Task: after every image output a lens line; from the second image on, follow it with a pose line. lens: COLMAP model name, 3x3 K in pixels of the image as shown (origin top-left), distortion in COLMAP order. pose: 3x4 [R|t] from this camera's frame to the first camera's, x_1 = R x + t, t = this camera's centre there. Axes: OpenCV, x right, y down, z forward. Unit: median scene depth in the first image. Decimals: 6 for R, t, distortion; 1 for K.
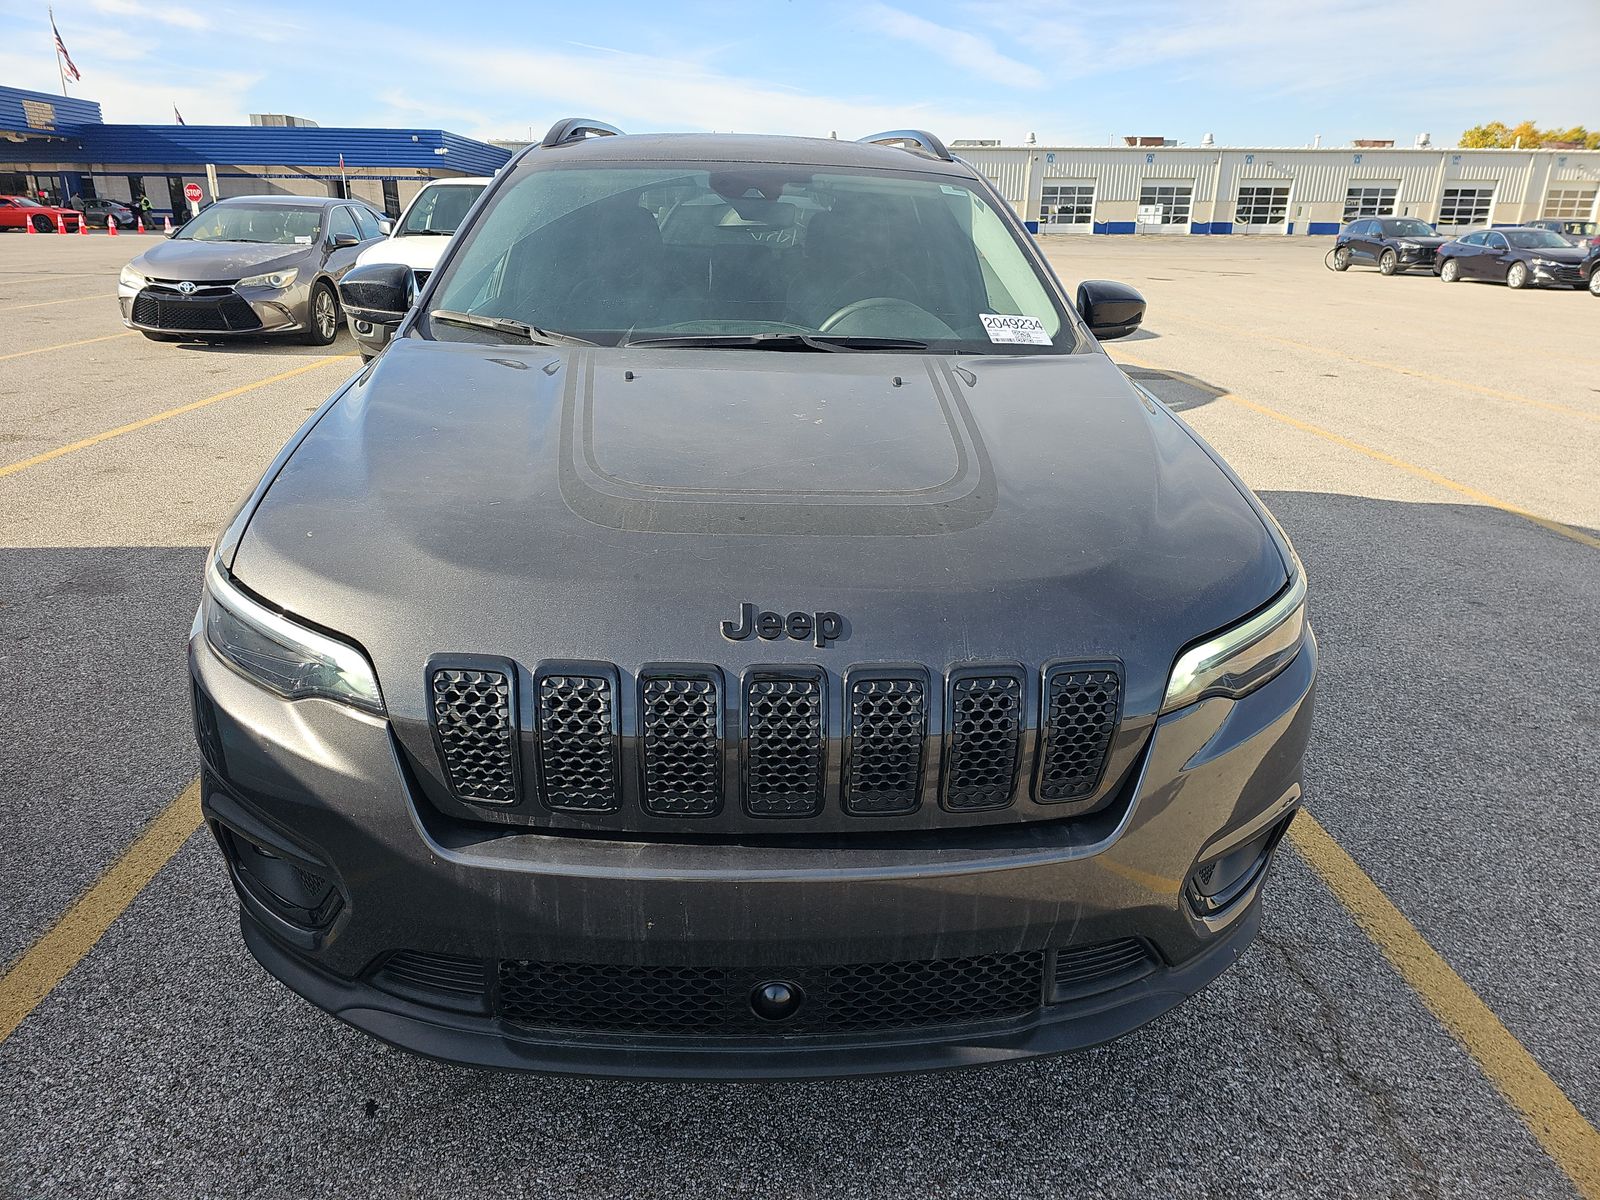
lens RADIAL K [[1073.2, 0, 800.0], [0, 1073.2, 600.0], [0, 0, 1]] dist [0.040409, -0.040320]
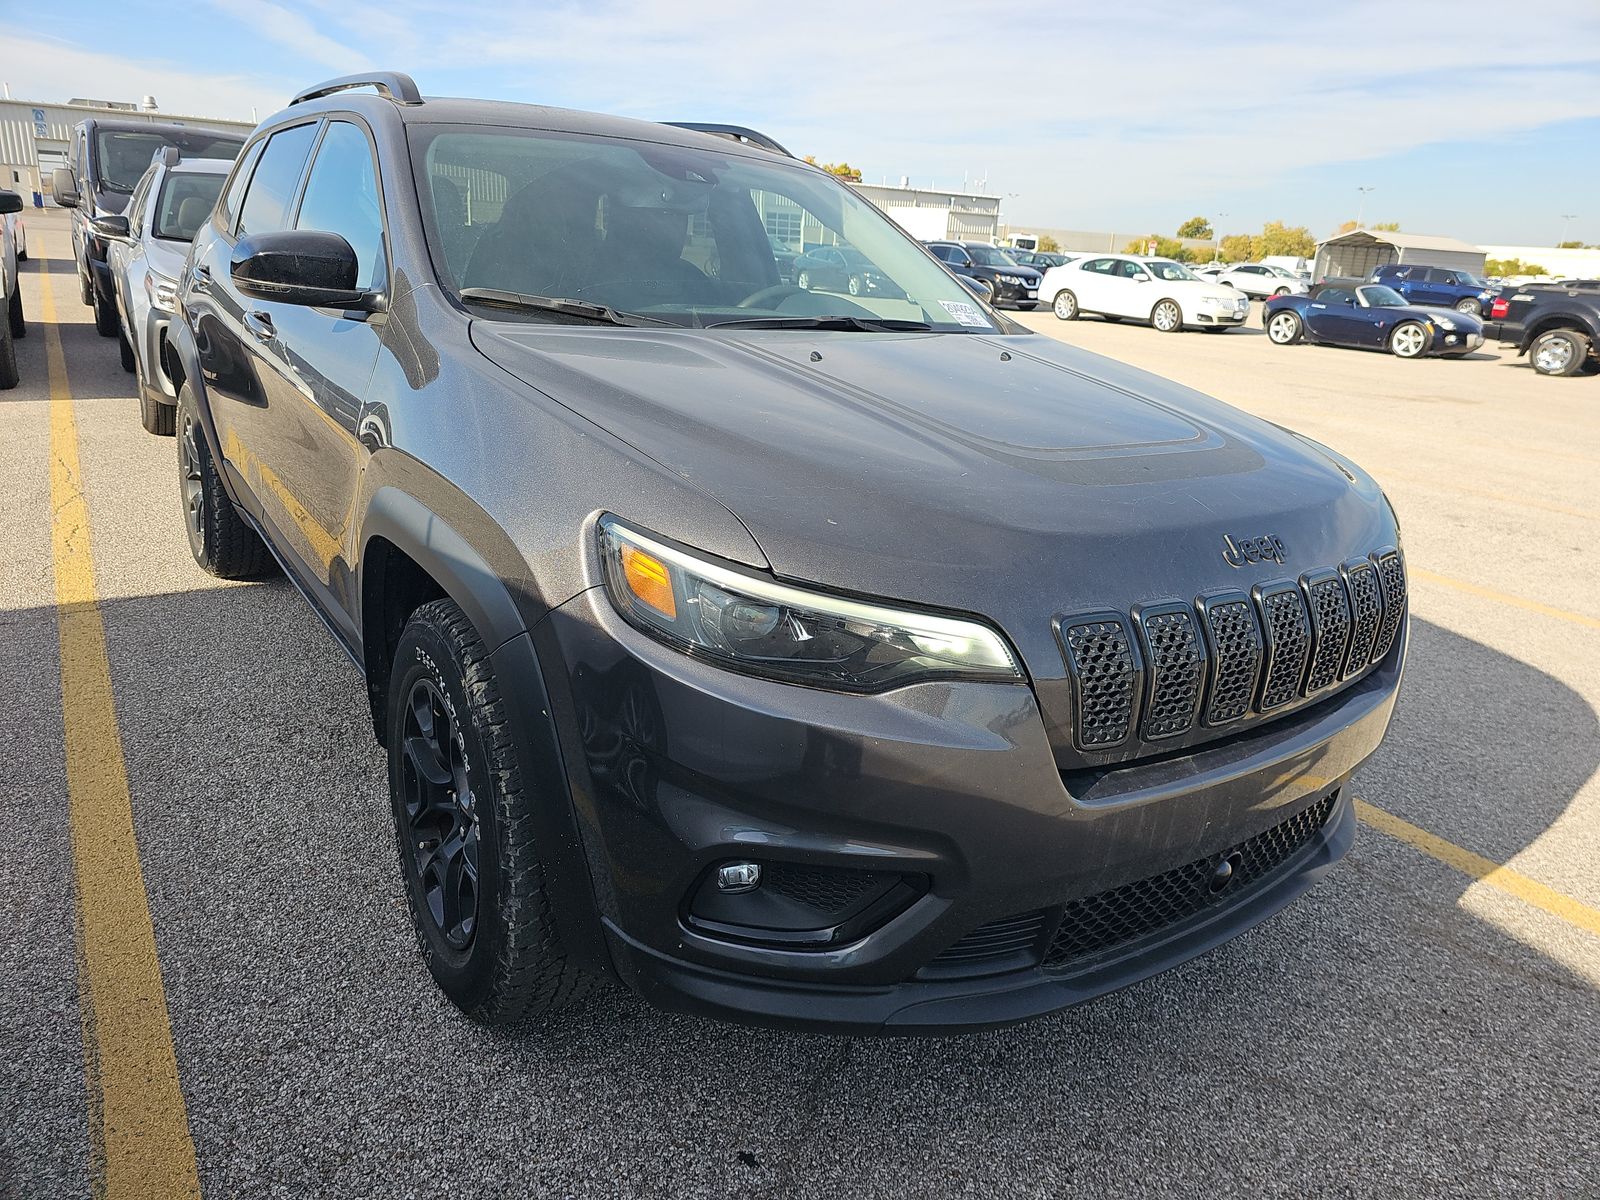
lens RADIAL K [[1073.2, 0, 800.0], [0, 1073.2, 600.0], [0, 0, 1]] dist [0.040409, -0.040320]
pose [[0.830703, -0.135387, 0.540002, -0.787866], [0.135983, 0.989943, 0.039008, -0.027053], [-0.539852, 0.041027, 0.840759, 0.190368]]
